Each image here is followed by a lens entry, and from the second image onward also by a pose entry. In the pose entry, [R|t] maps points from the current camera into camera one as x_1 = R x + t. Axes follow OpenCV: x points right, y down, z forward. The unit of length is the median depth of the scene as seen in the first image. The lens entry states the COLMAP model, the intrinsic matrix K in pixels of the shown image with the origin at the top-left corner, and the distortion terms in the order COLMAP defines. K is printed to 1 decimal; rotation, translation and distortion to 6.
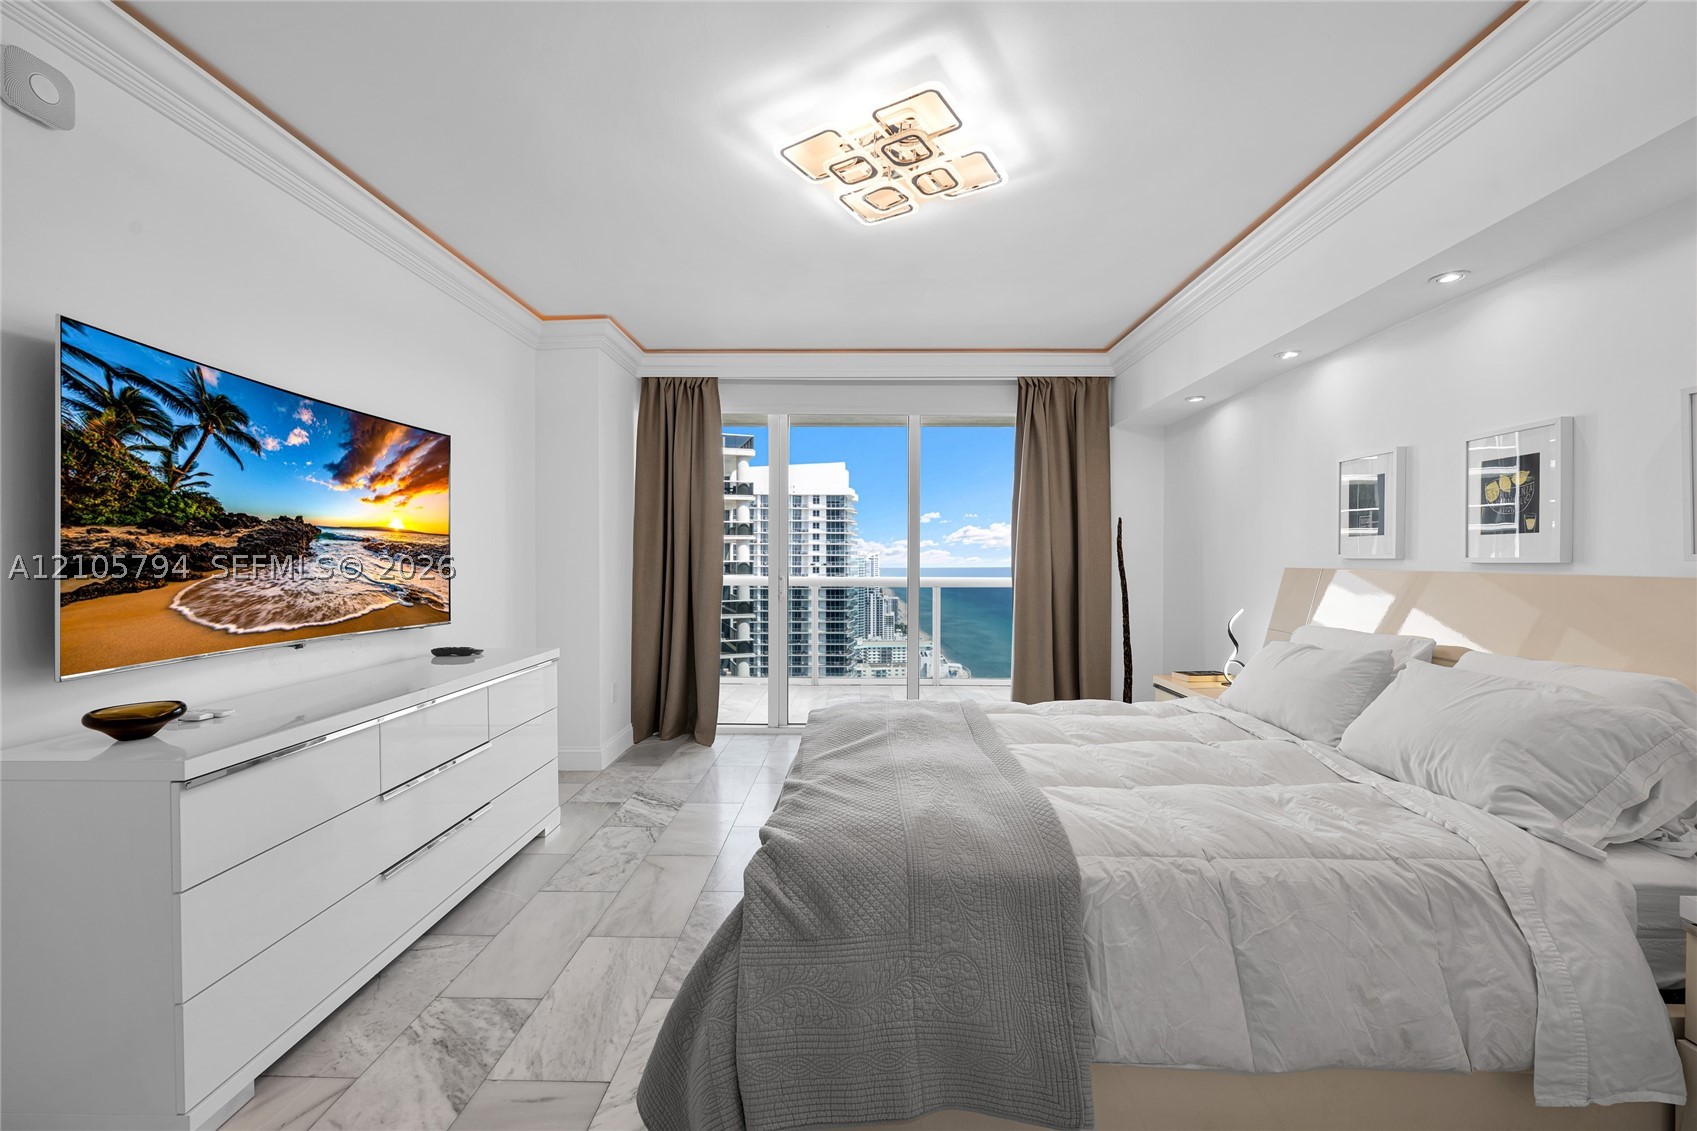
lens RADIAL K [[670.1, 0, 843.1], [0, 670.1, 567.8], [0, 0, 1]] dist [-0.001397, -0.000007]
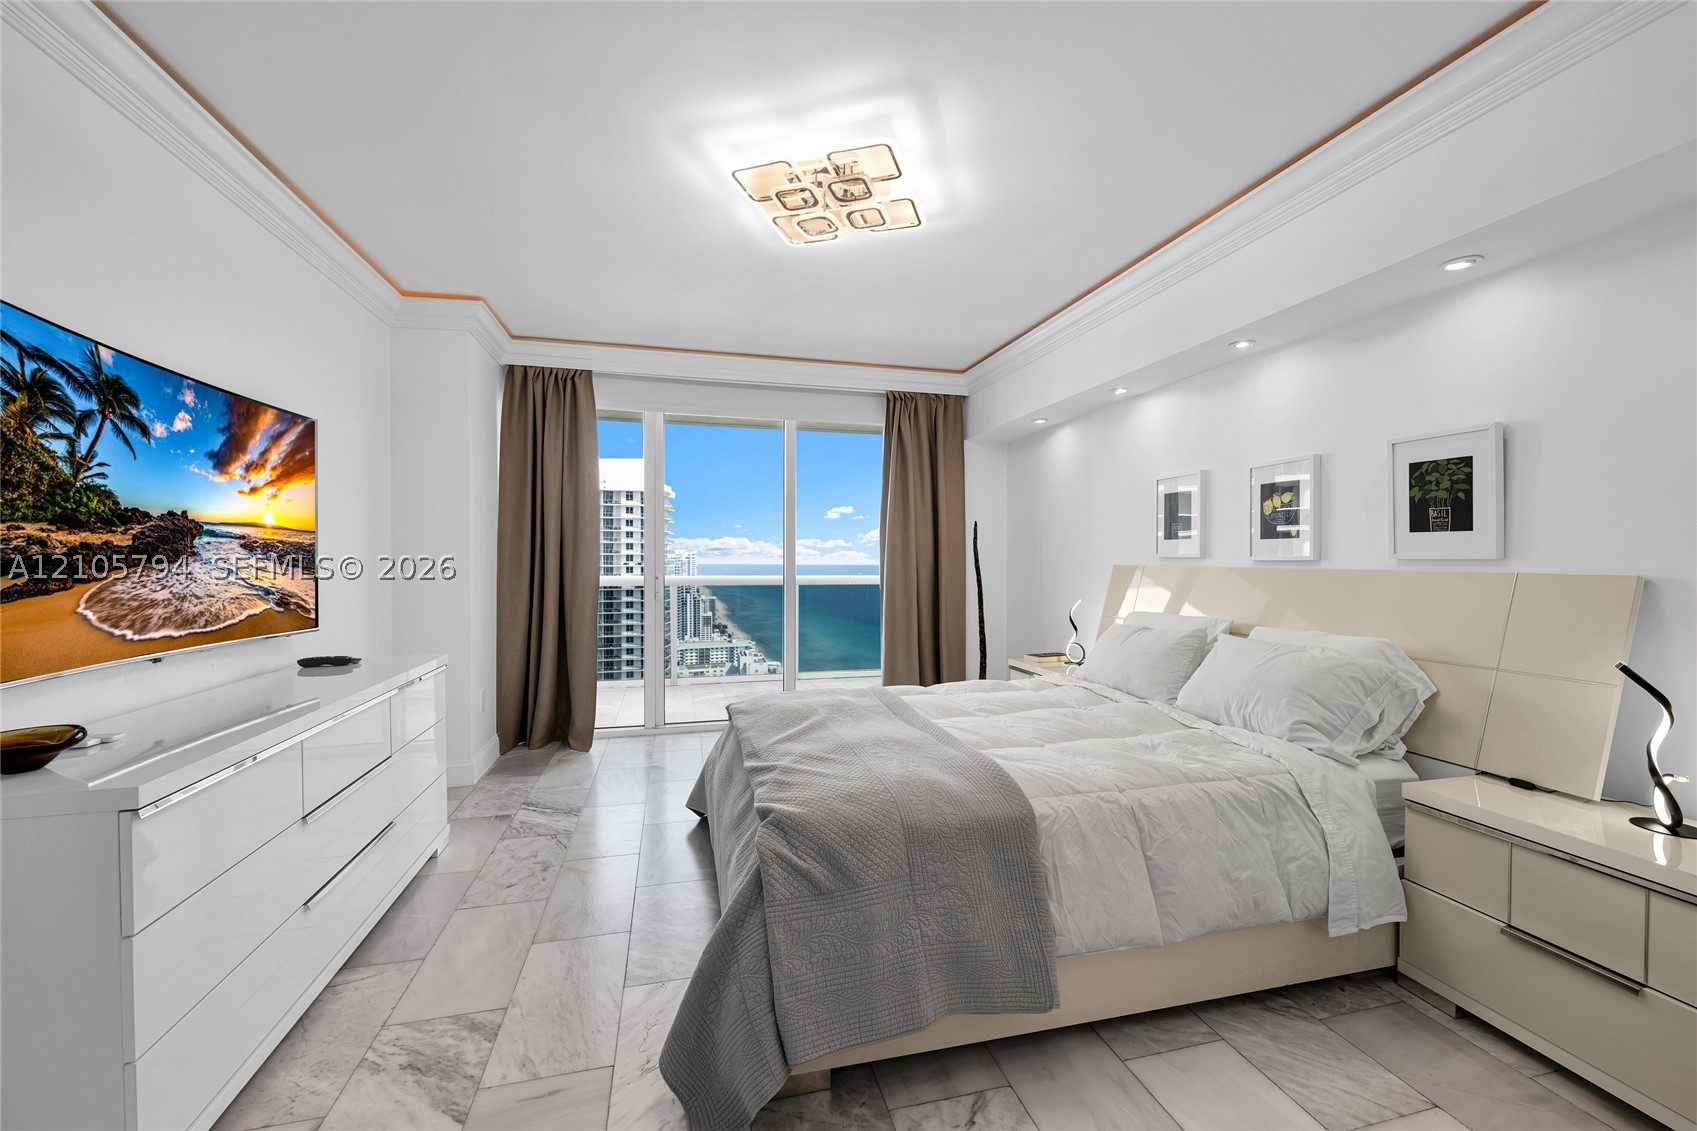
lens RADIAL K [[670.1, 0, 843.1], [0, 670.1, 567.8], [0, 0, 1]] dist [-0.001397, -0.000007]
pose [[0.964048, -0.004781, 0.265686, -0.236819], [0.004409, 0.999988, 0.001995, 0.001383], [-0.265692, -0.000752, 0.964058, -0.074087]]
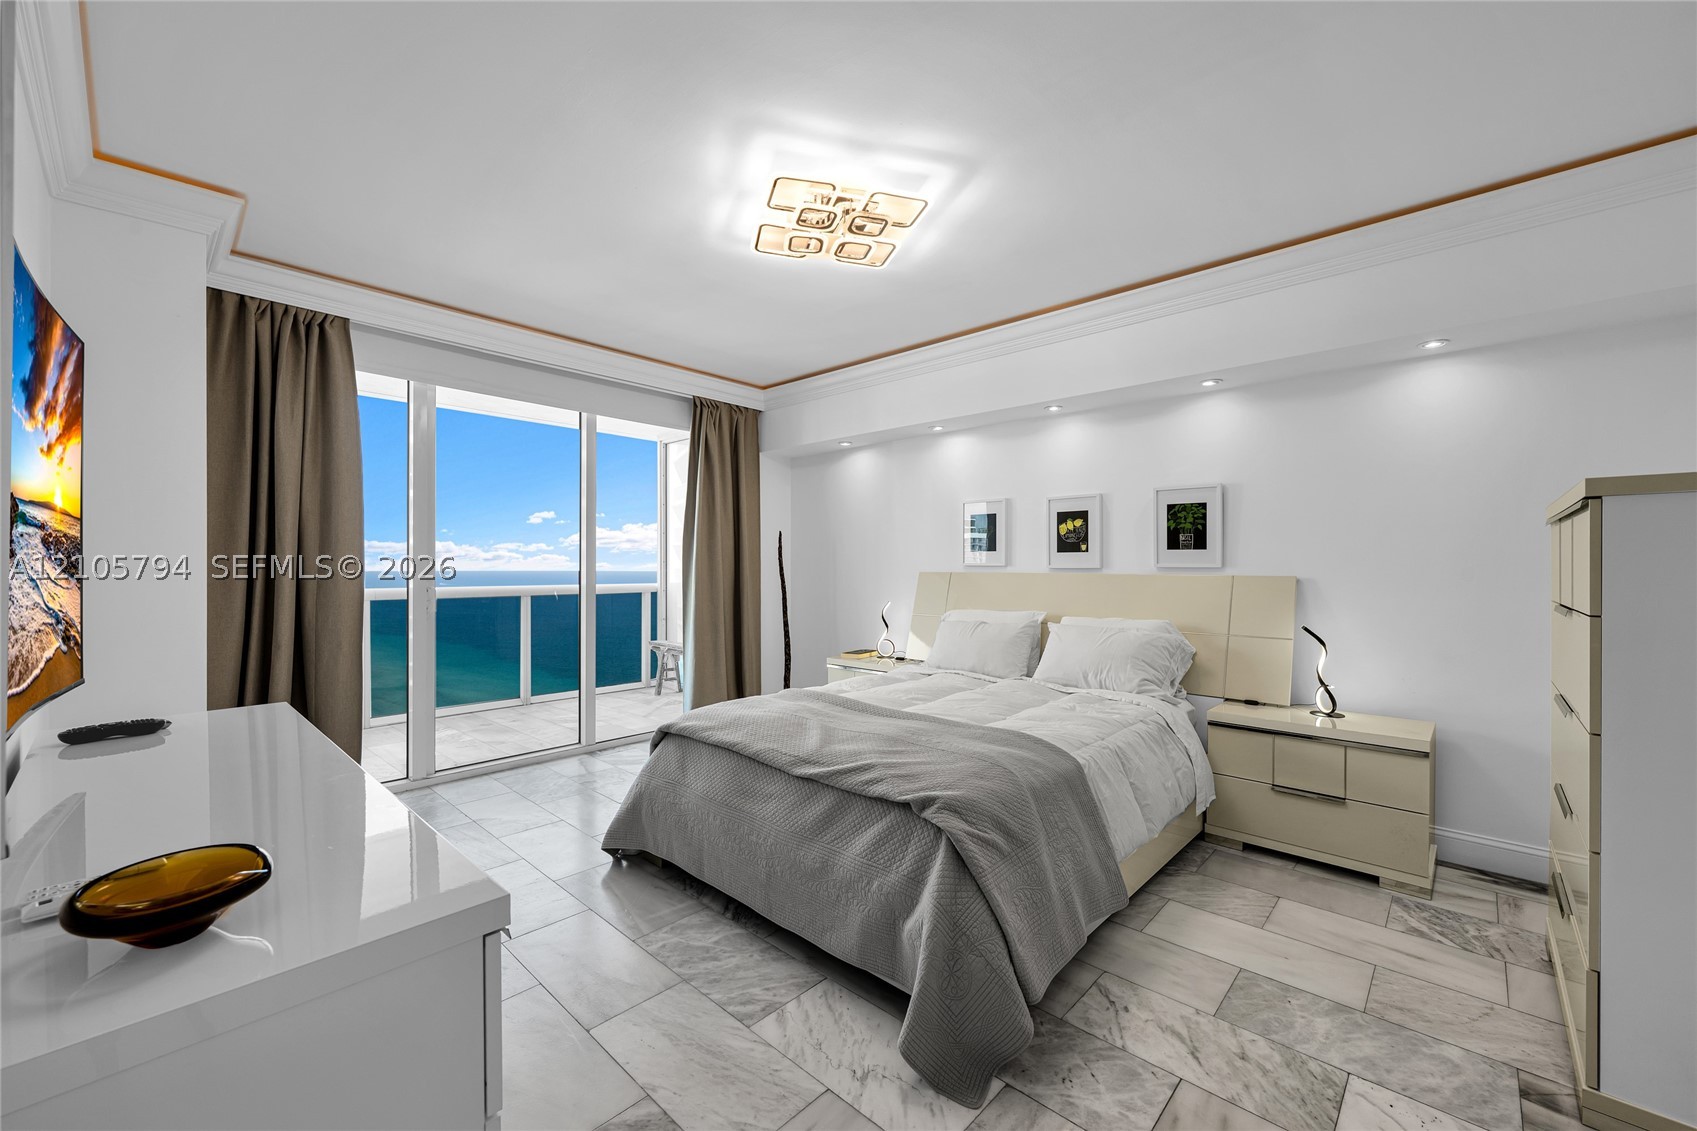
lens RADIAL K [[670.1, 0, 843.1], [0, 670.1, 567.8], [0, 0, 1]] dist [-0.001397, -0.000007]
pose [[0.668863, -0.002545, 0.743382, -0.917084], [0.008903, 0.999950, -0.004587, -0.005455], [-0.743333, 0.009686, 0.668852, 0.260751]]
